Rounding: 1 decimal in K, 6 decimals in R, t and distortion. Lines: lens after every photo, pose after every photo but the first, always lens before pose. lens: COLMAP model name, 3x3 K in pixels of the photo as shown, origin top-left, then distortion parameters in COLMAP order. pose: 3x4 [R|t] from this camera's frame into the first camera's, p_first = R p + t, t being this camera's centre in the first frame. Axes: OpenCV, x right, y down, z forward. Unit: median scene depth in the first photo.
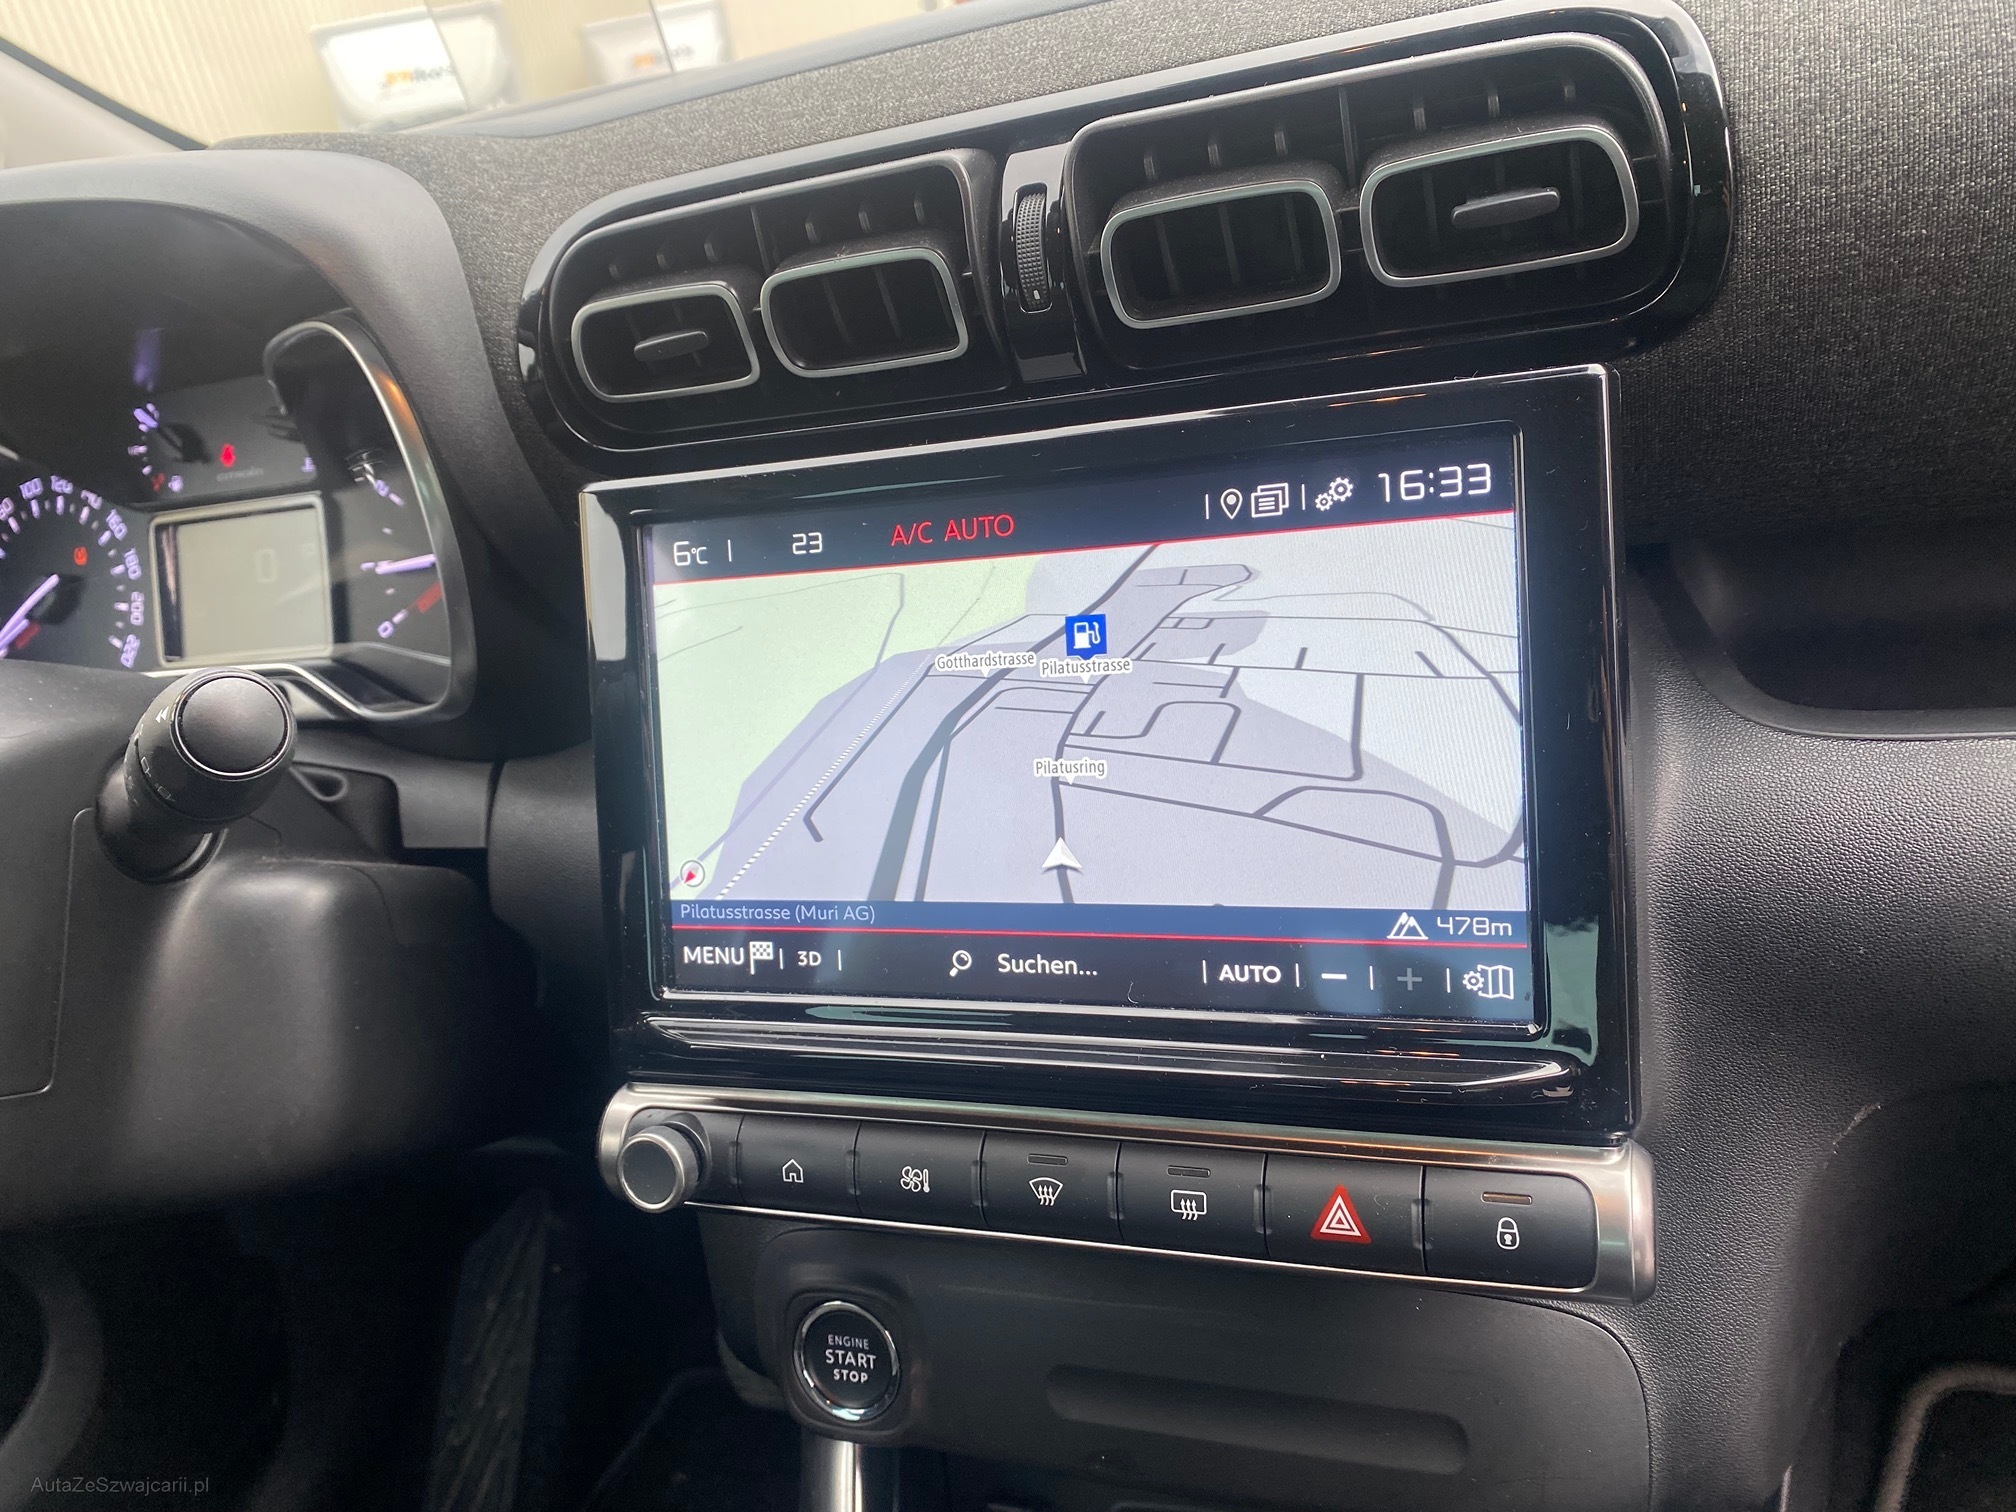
lens RADIAL K [[1518.7, 0, 1008.1], [0, 1518.7, 741.0], [0, 0, 1]] dist [0.018016, -0.034355]
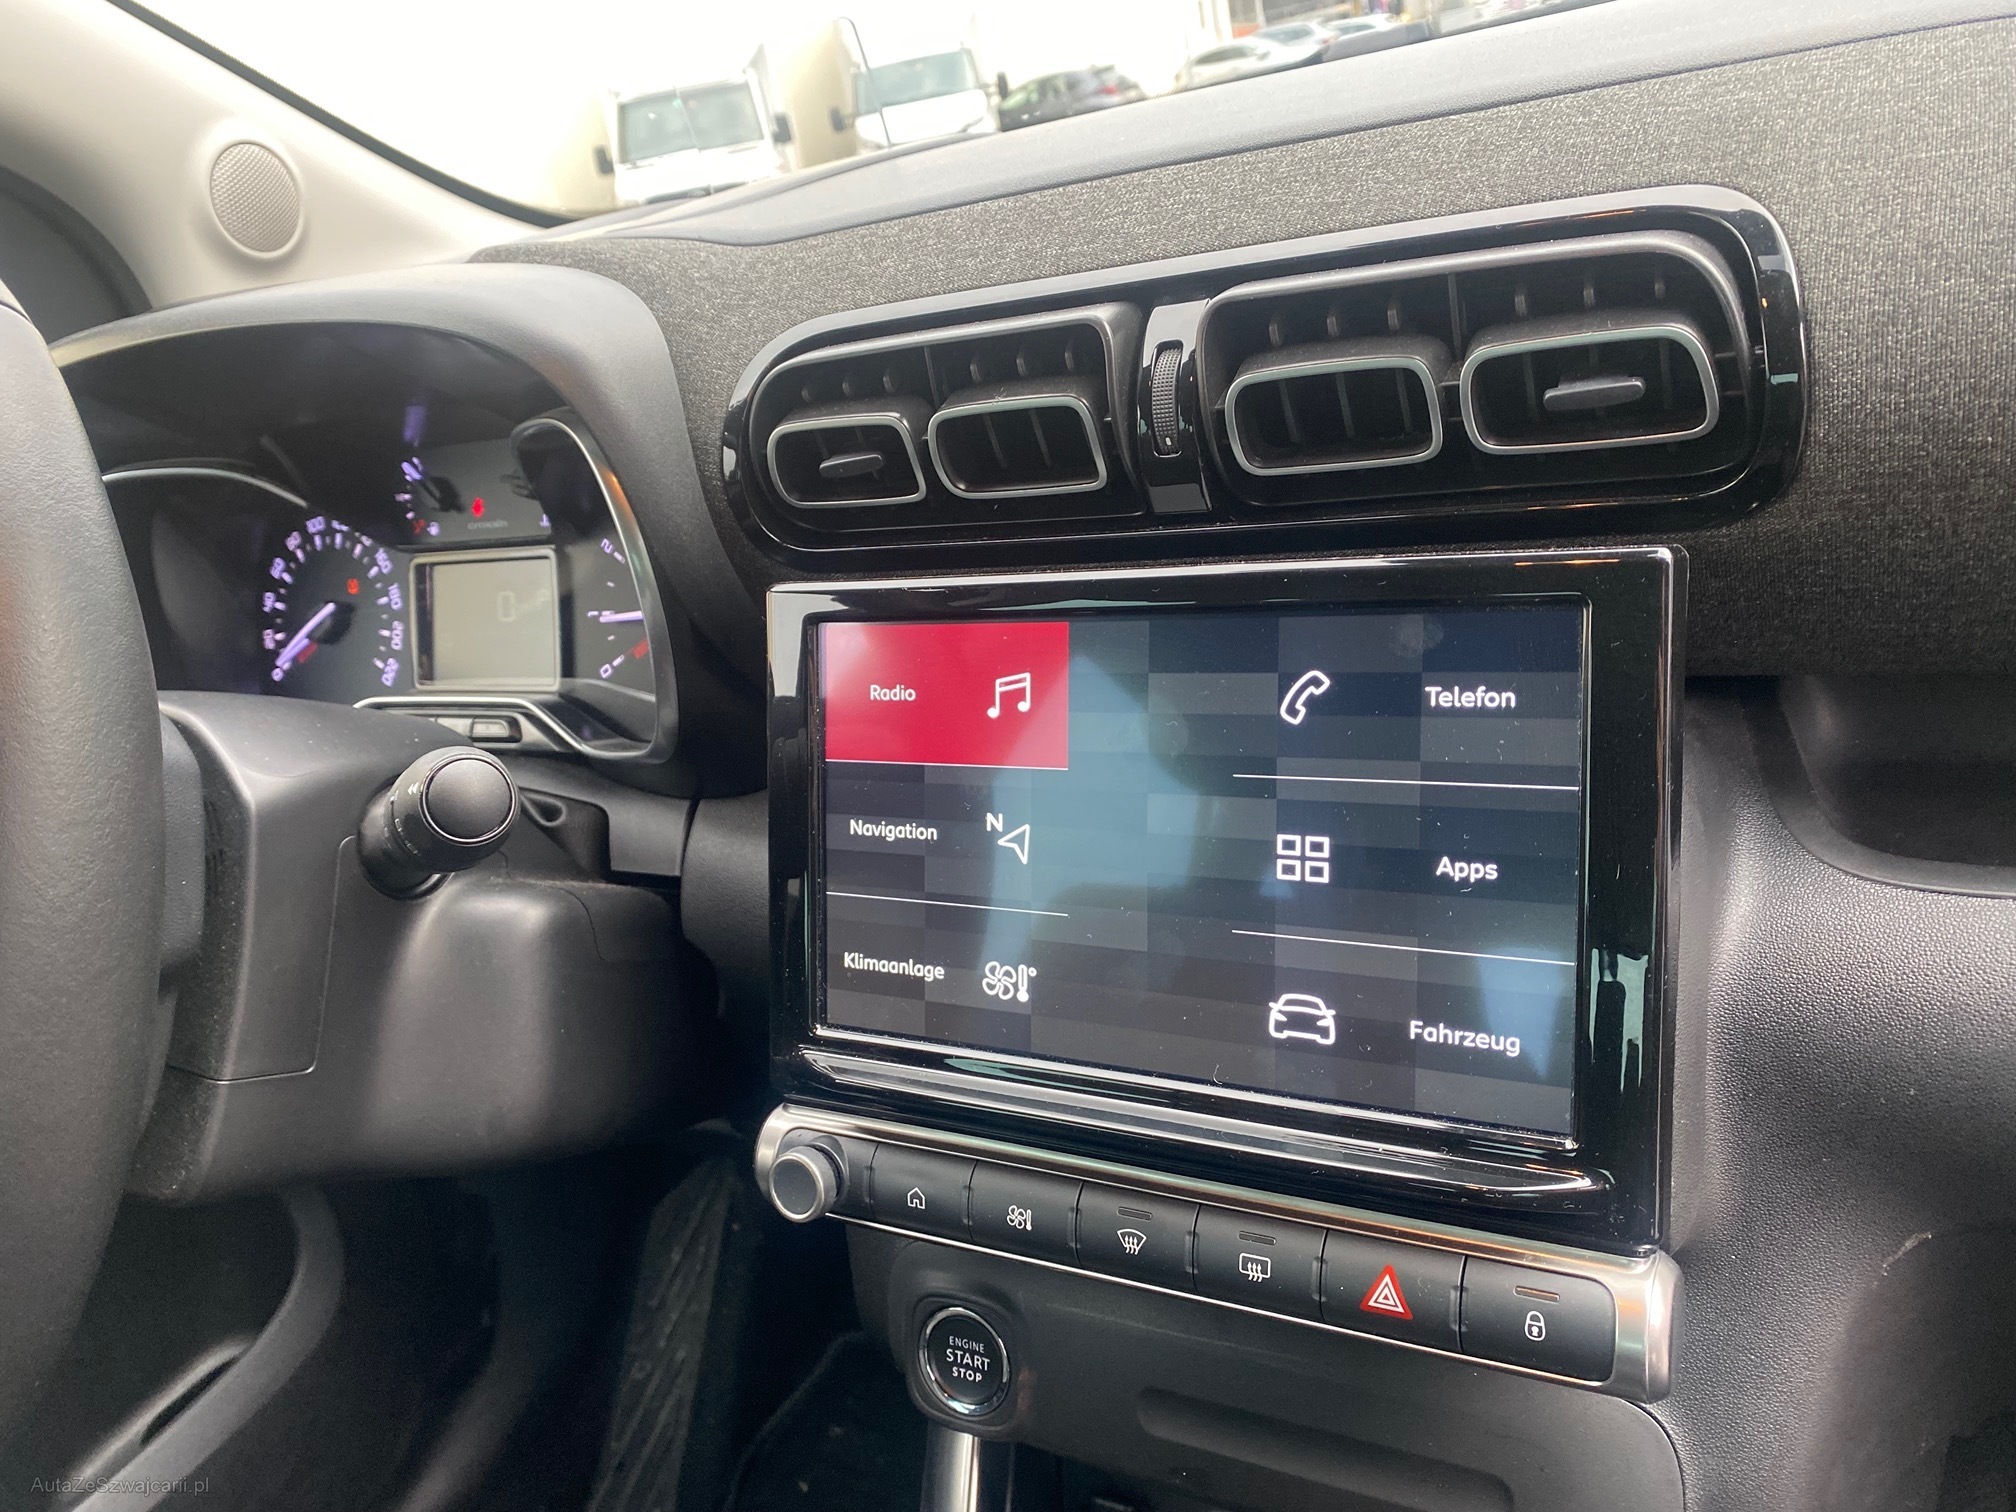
lens RADIAL K [[1518.7, 0, 1014.1], [0, 1518.7, 757.8], [0, 0, 1]] dist [0.018016, -0.034355]
pose [[0.990001, 0.055491, -0.129684, 0.059029], [-0.052127, 0.998214, 0.029196, -0.082021], [0.131072, -0.022144, 0.991125, -0.111813]]
